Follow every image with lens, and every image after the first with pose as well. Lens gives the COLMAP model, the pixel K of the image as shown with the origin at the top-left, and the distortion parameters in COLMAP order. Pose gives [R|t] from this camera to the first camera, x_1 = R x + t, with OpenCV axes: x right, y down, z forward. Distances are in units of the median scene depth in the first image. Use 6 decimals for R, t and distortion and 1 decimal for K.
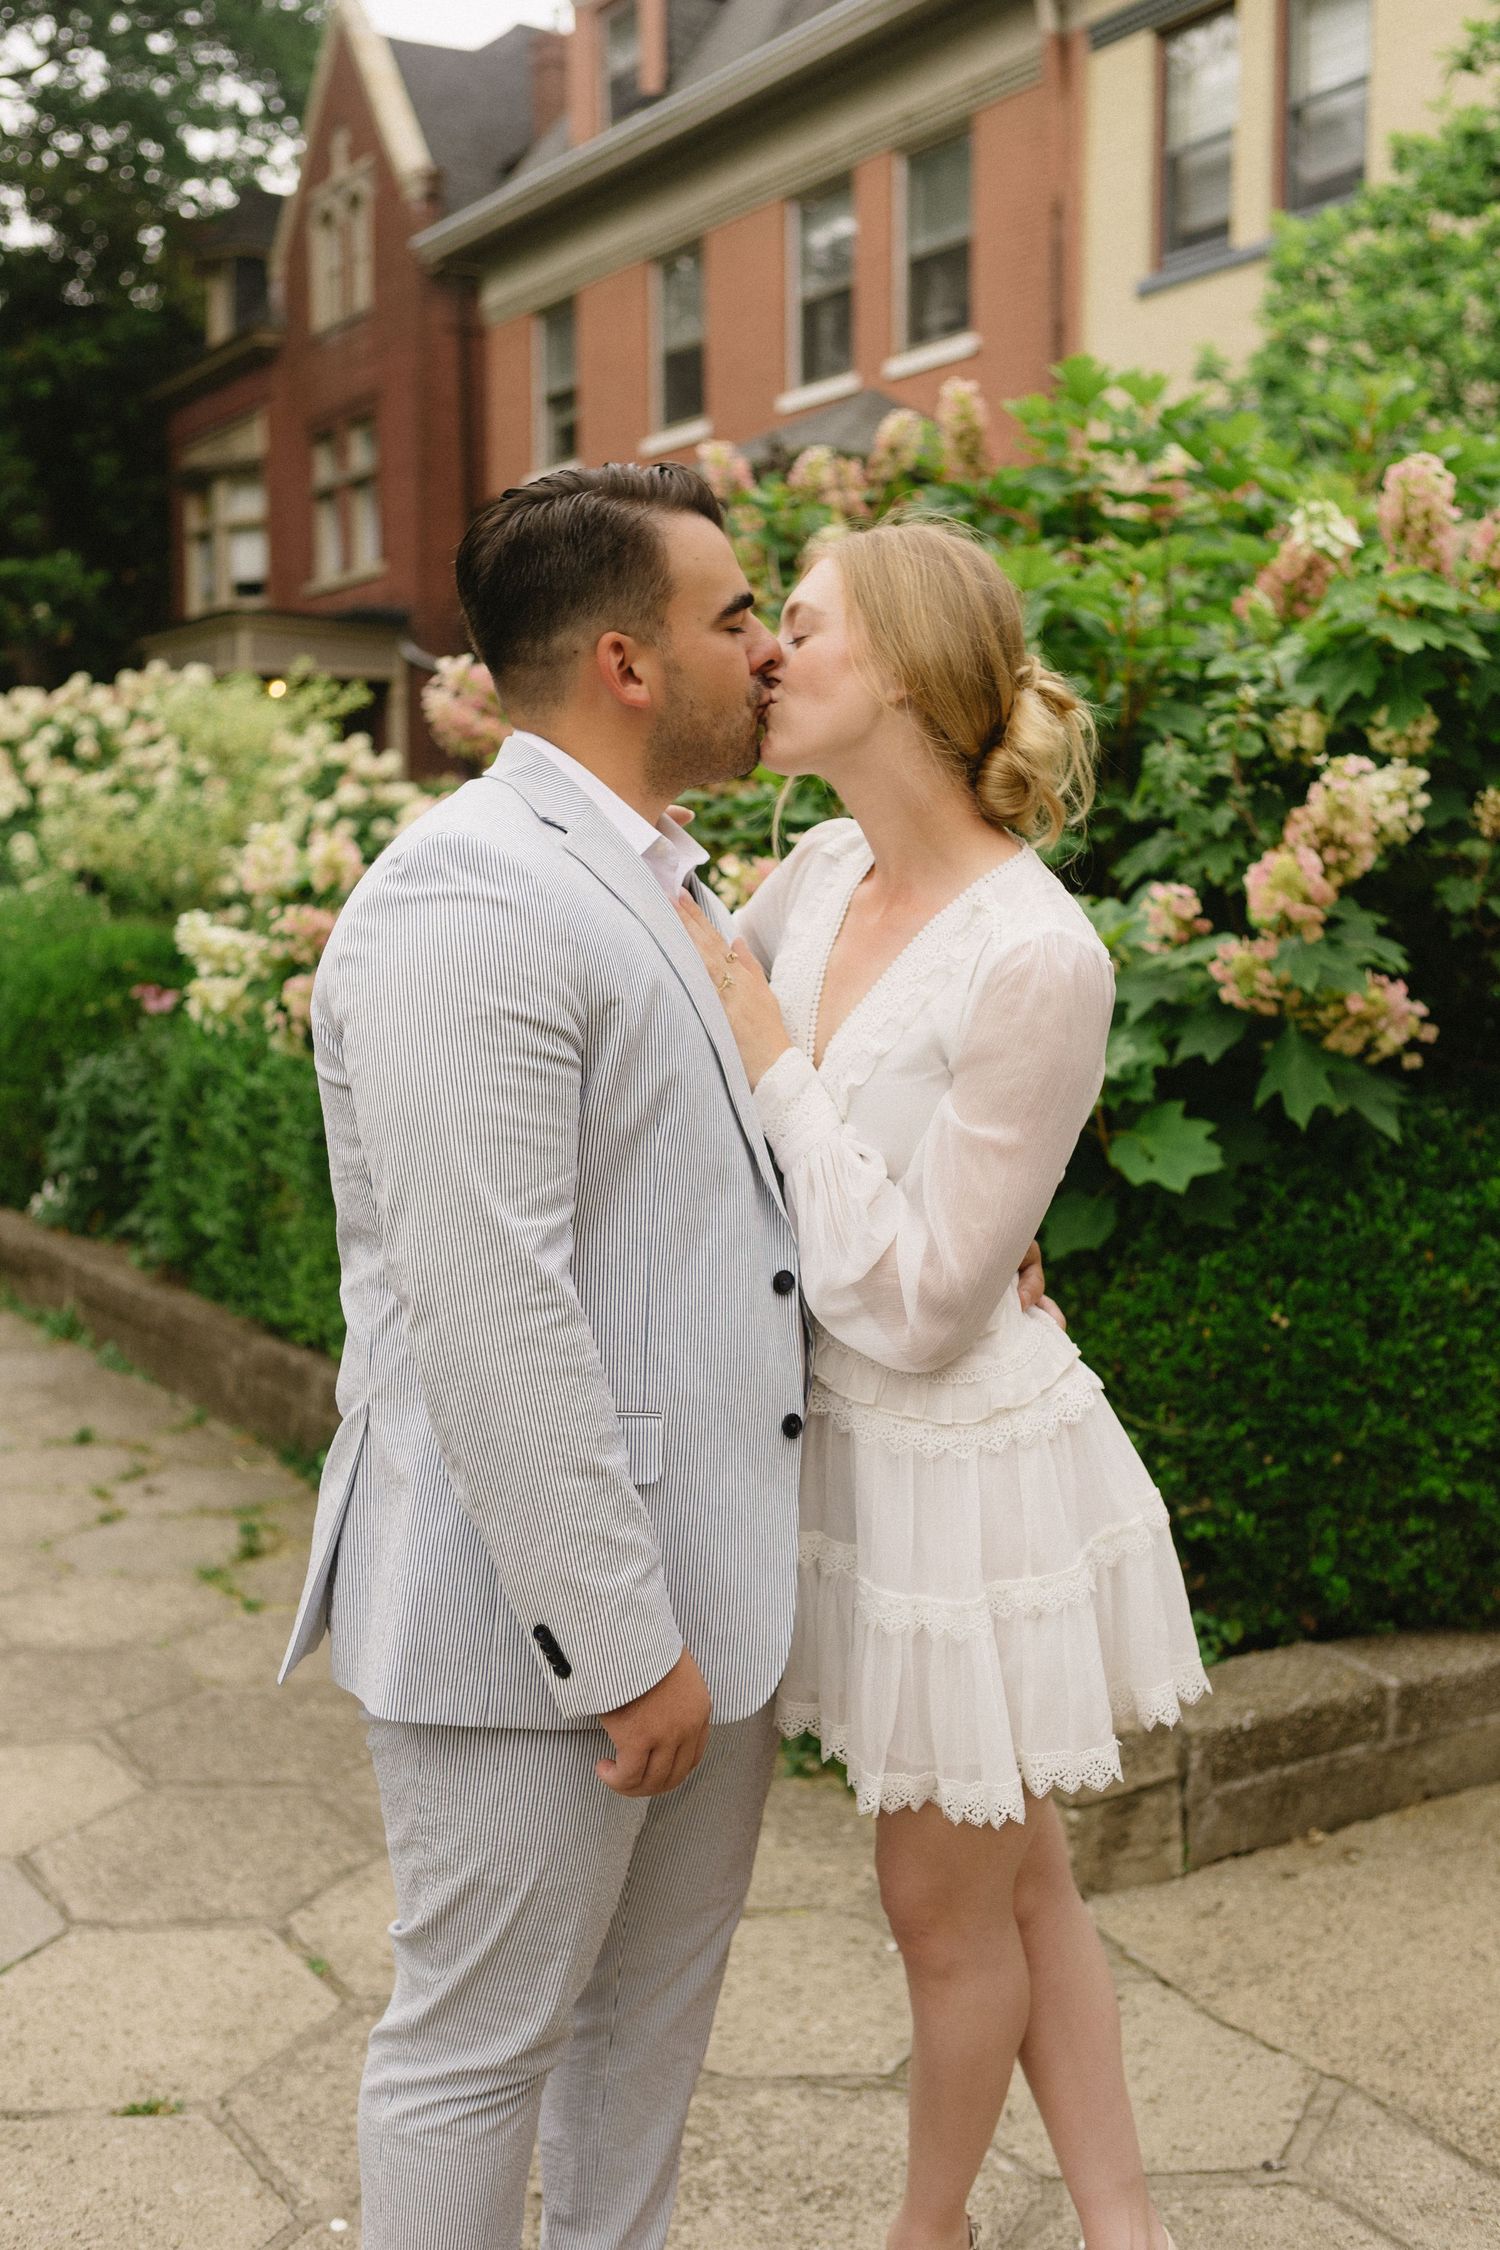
lens RADIAL K [[2364.4, 0, 722.4], [0, 2364.4, 1150.5], [0, 0, 1]] dist [-0.028525, 0.042468]
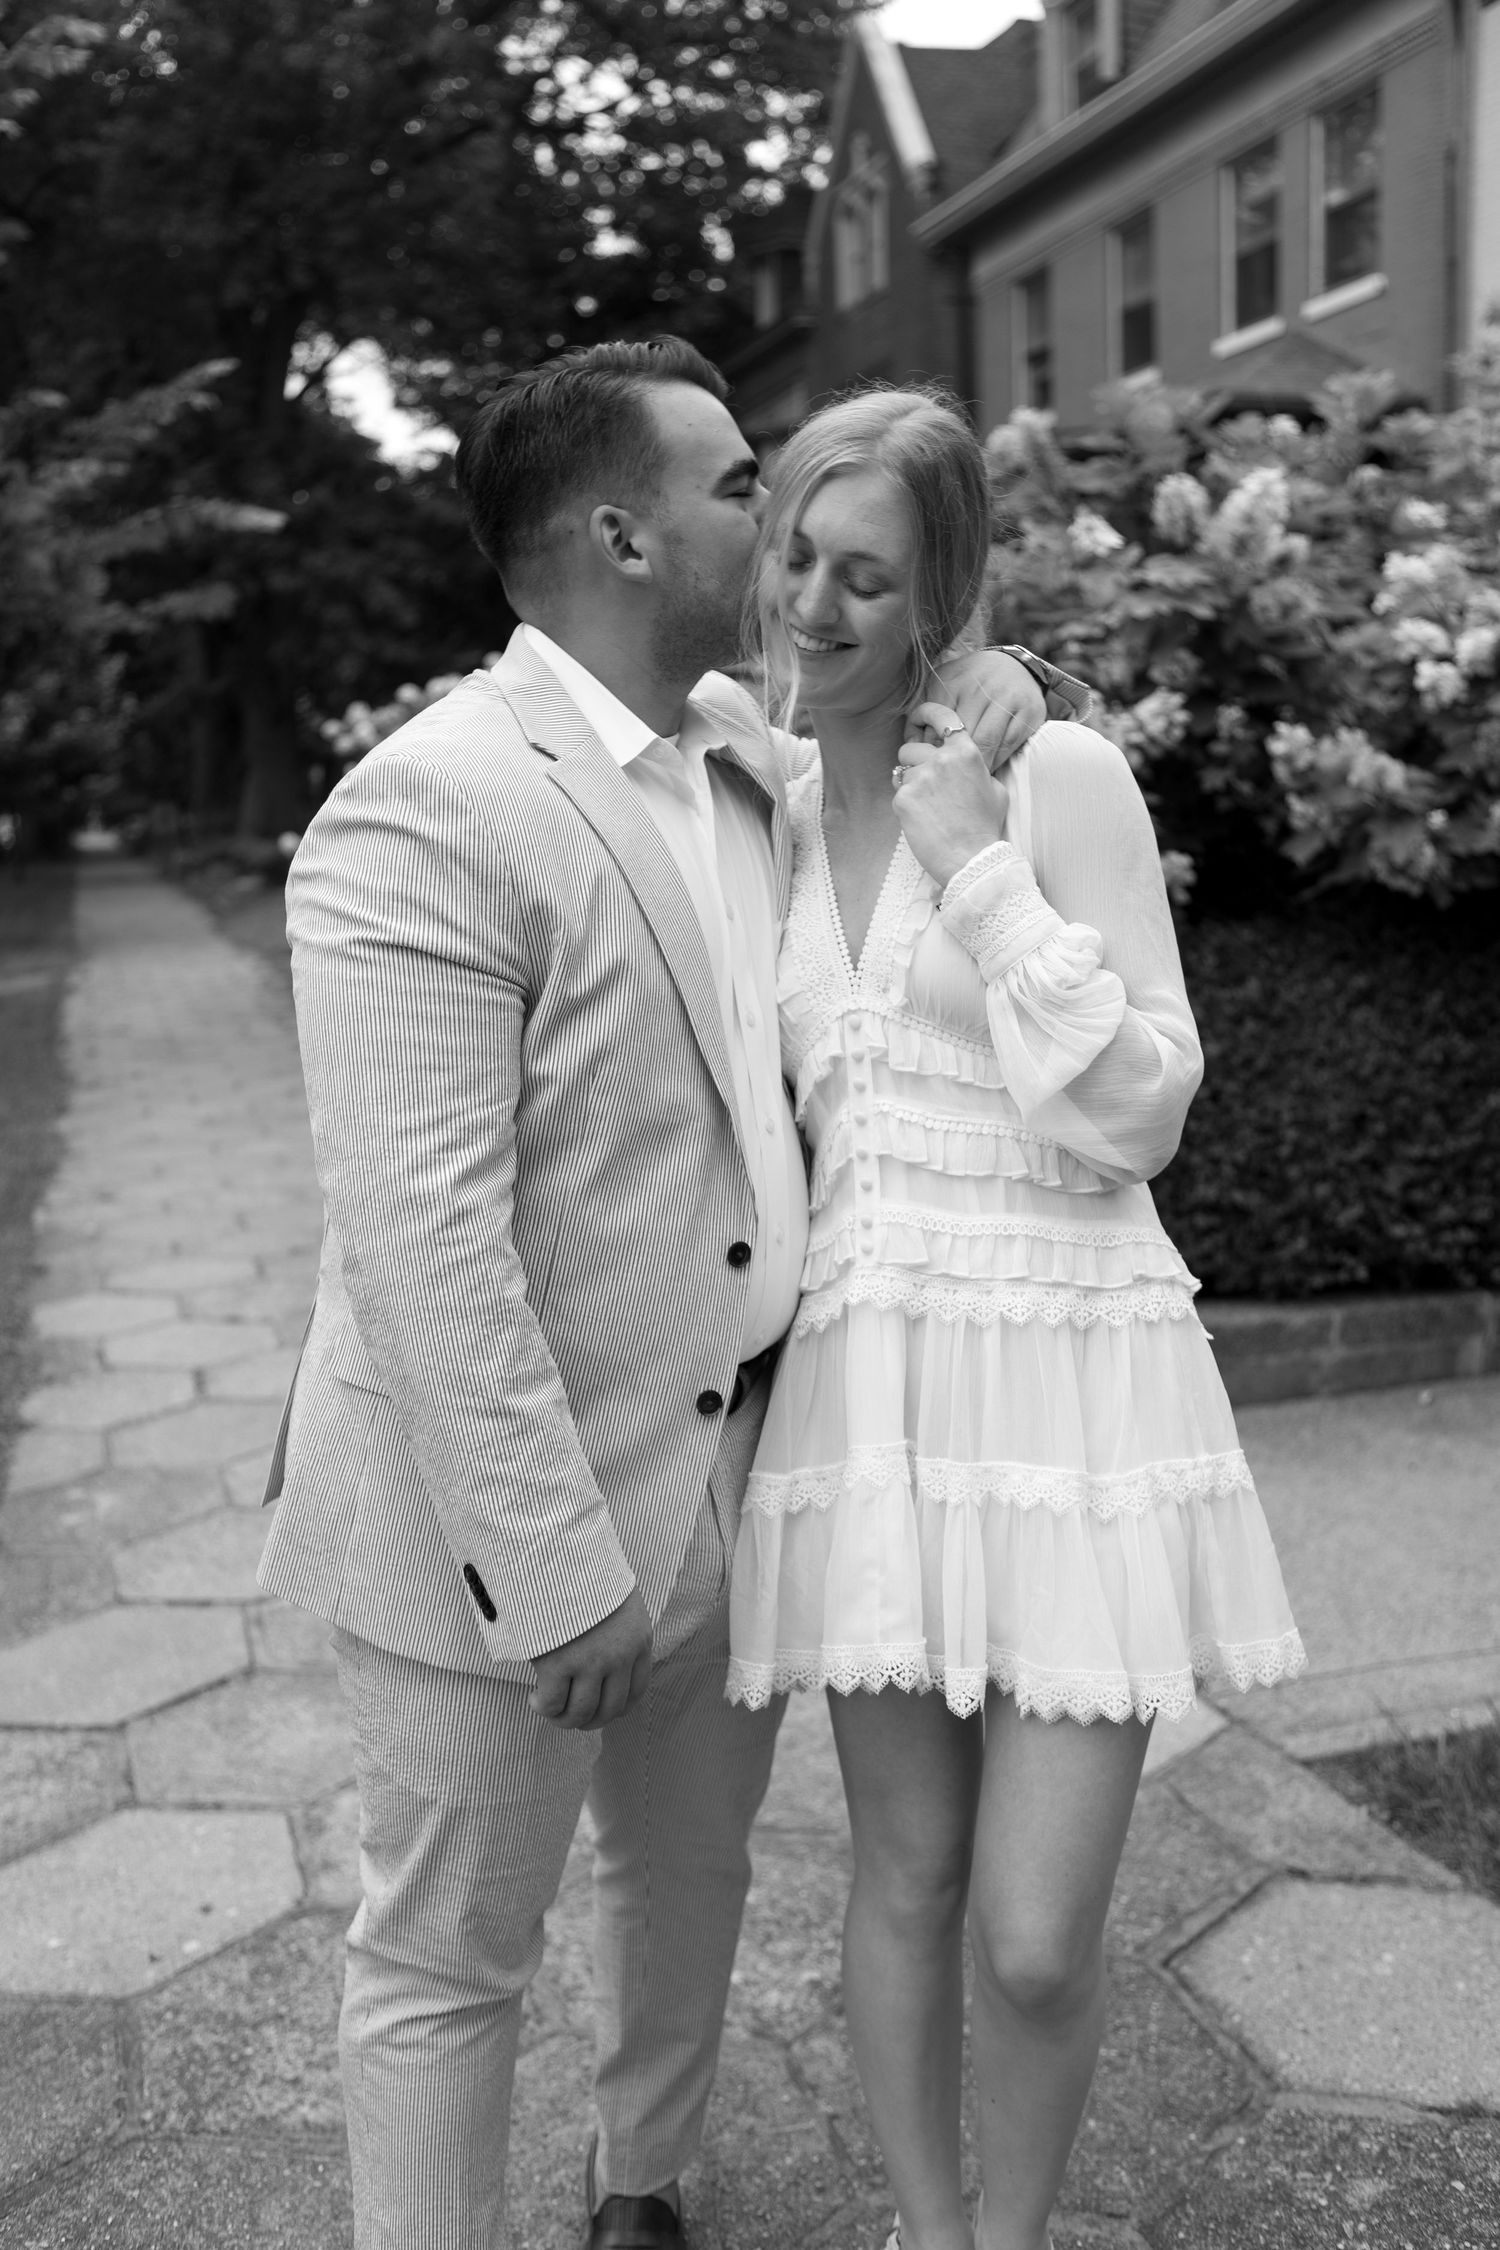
lens RADIAL K [[2097.7, 0, 750.0], [0, 2097.7, 1125.0], [0, 0, 1]] dist [0.004094, -0.001282]
pose [[0.969284, 0.008416, -0.245801, 0.212728], [0.003773, 0.998788, 0.049077, 0.022460], [0.245916, -0.048496, 0.968077, -0.193954]]
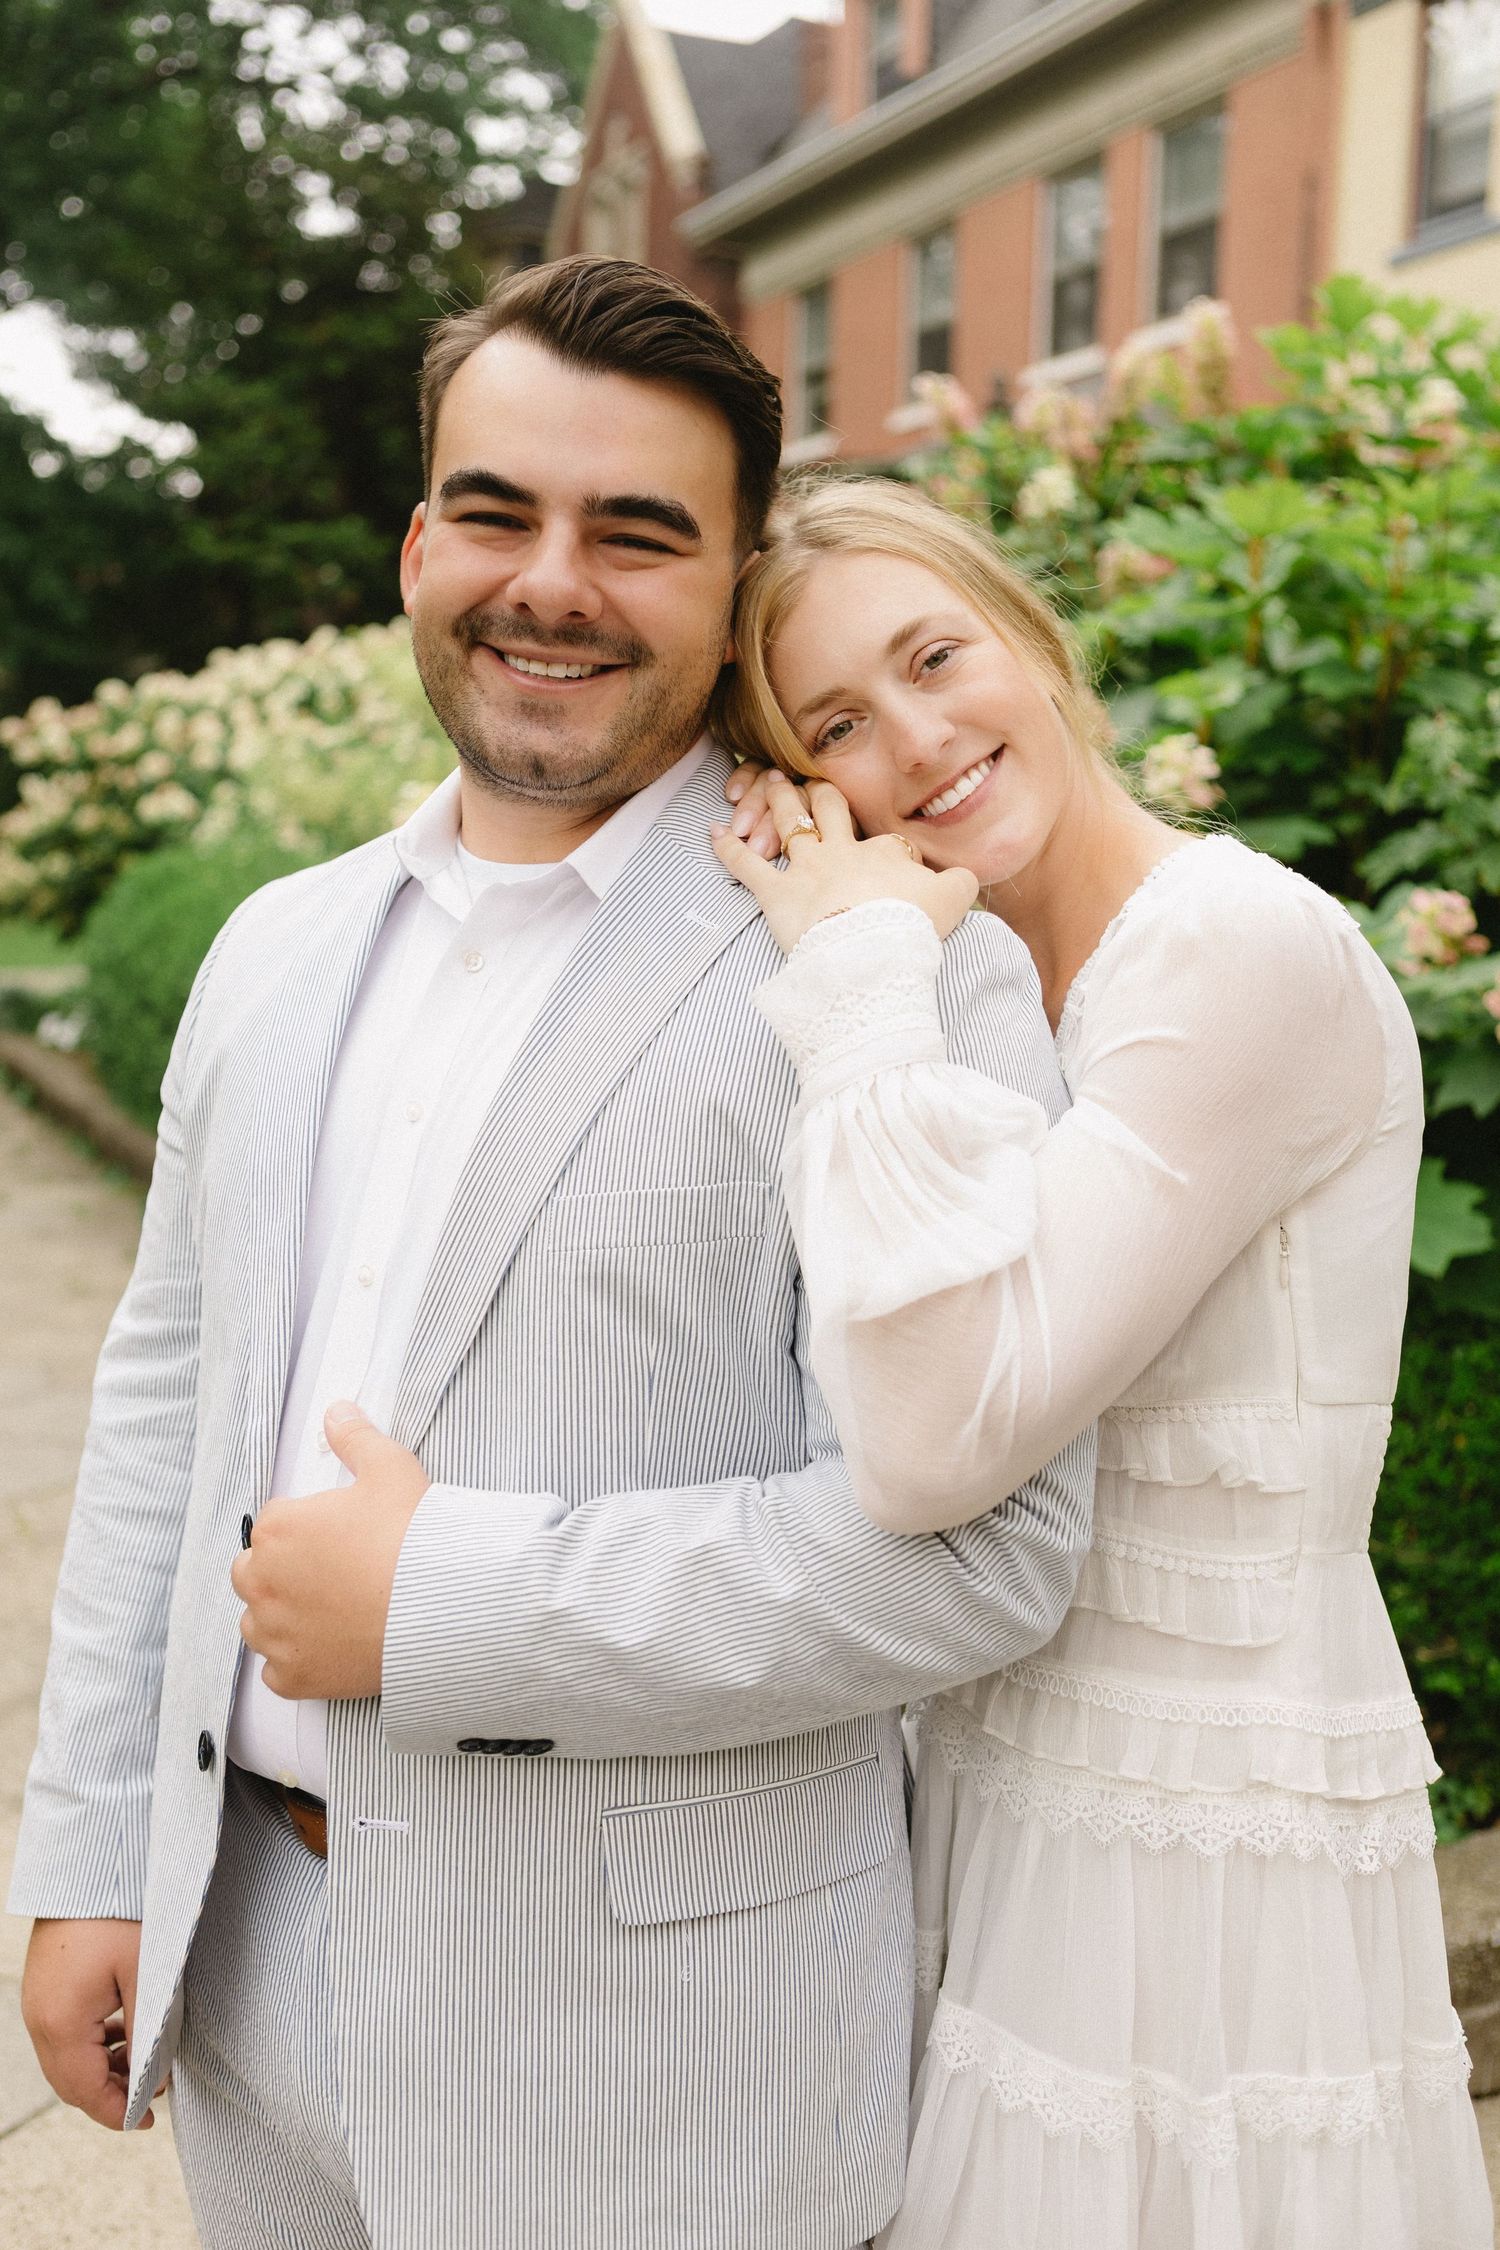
lens RADIAL K [[2168.5, 0, 741.3], [0, 2168.5, 1126.3], [0, 0, 1]] dist [0.008036, -0.004286]
pose [[0.994683, 0.038455, -0.095538, 0.015115], [-0.036576, 0.999103, 0.021348, -0.023860], [0.096273, -0.017741, 0.995197, 0.140271]]
